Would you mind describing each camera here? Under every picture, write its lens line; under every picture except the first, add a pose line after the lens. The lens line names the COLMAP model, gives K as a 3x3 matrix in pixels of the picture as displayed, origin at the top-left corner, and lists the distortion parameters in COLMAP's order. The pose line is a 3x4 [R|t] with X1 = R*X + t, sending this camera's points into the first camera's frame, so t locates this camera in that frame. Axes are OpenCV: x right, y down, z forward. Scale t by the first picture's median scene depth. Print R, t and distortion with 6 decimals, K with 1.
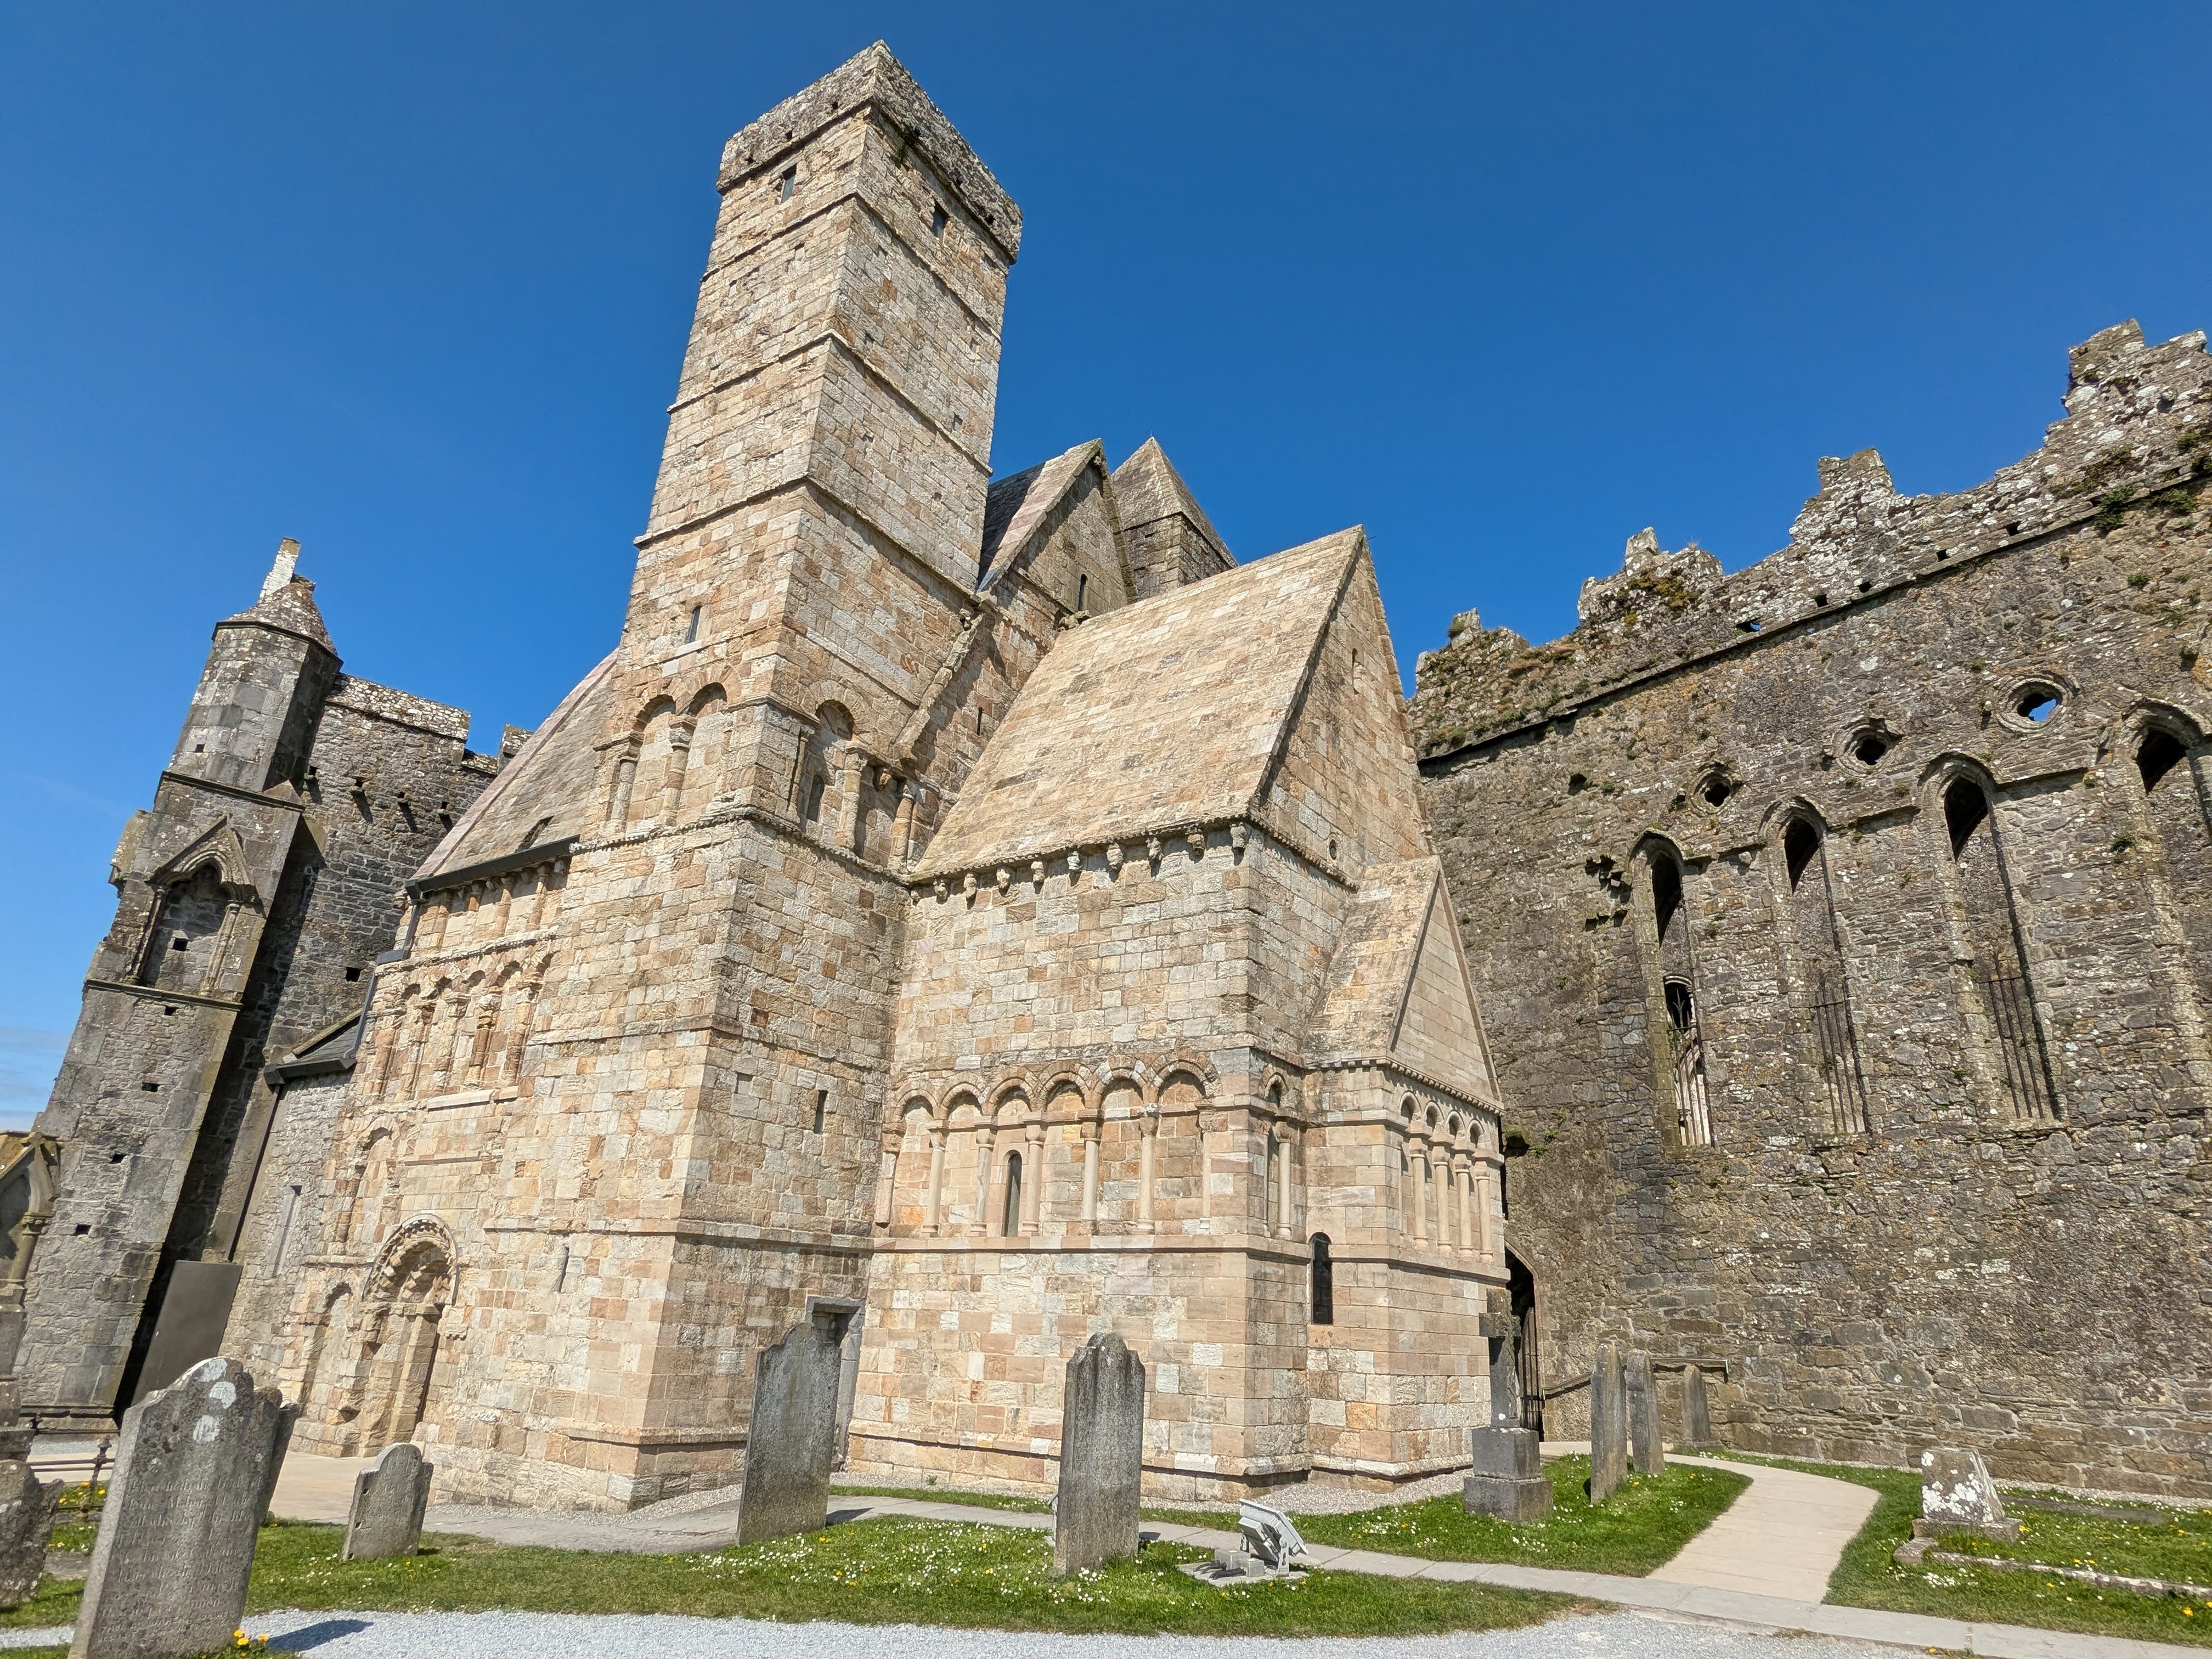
lens RADIAL K [[1054.6, 0, 1124.9], [0, 1054.6, 834.5], [0, 0, 1]] dist [-0.005340, 0.005860]
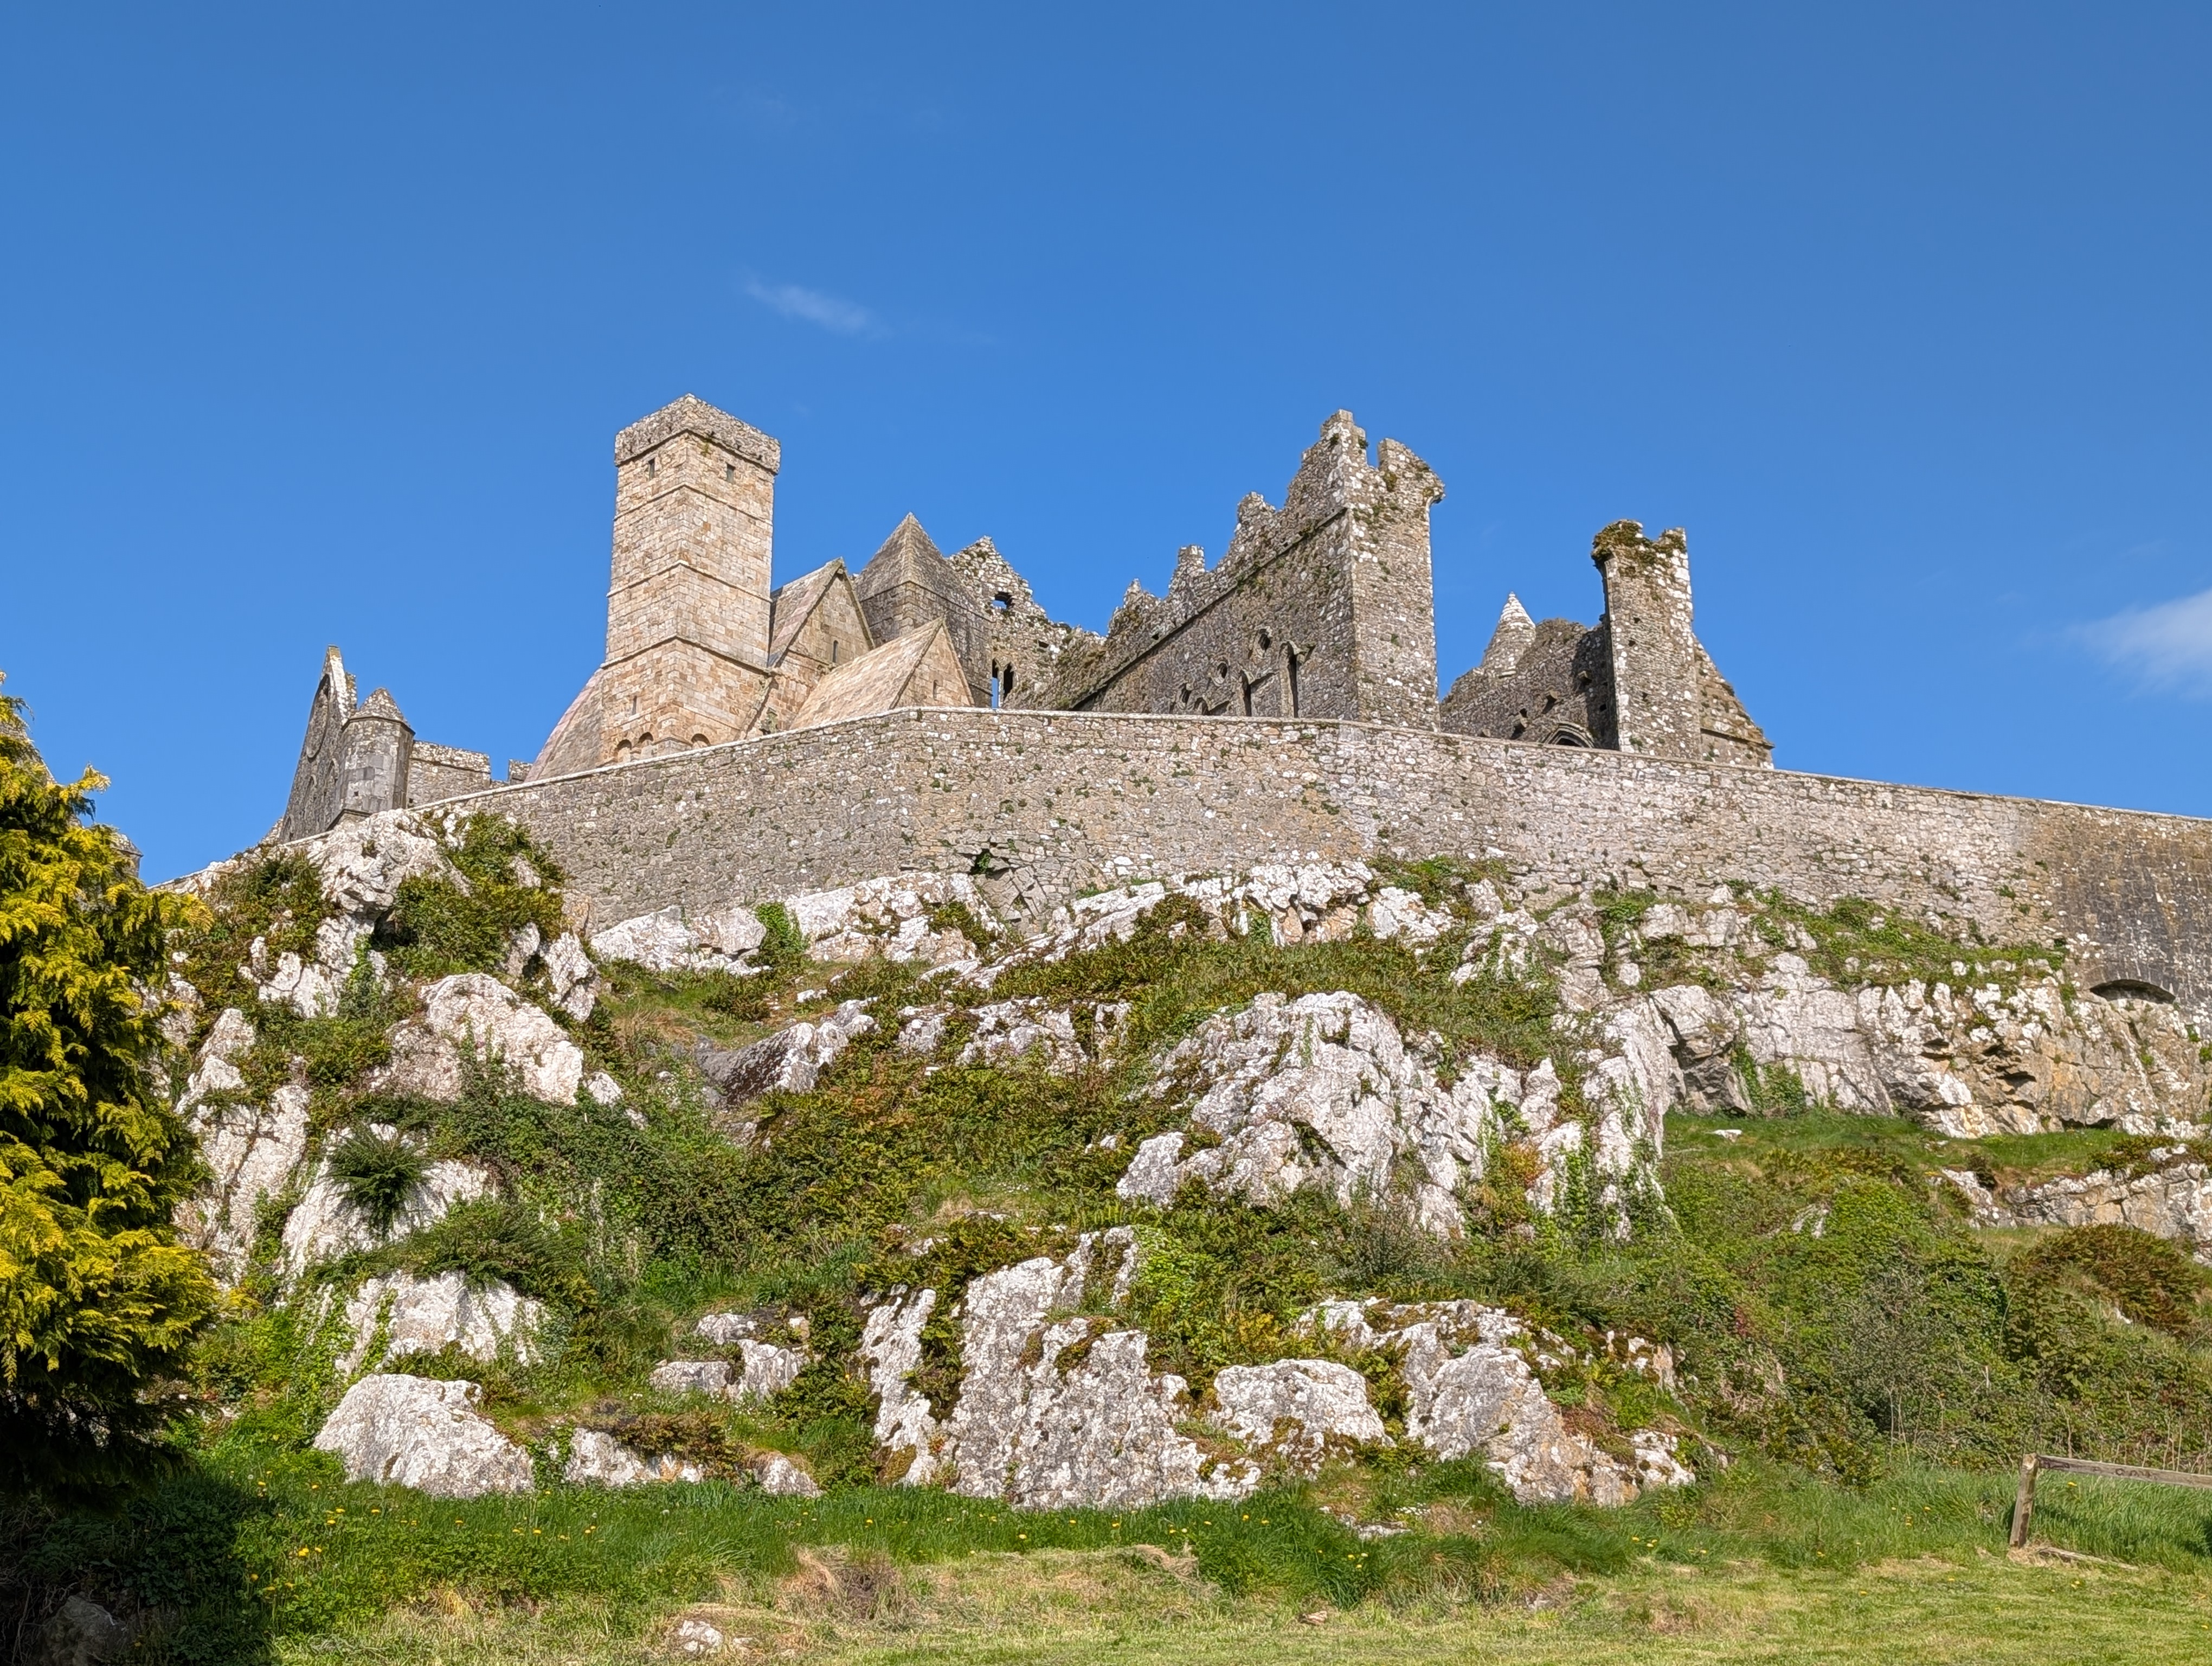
lens RADIAL K [[1605.5, 0, 1094.6], [0, 1605.5, 829.7], [0, 0, 1]] dist [0.047123, -0.025192]
pose [[0.989802, -0.110288, -0.090157, 0.702437], [0.110416, 0.993879, -0.003586, 0.152124], [0.090001, -0.006405, 0.995921, -1.948270]]
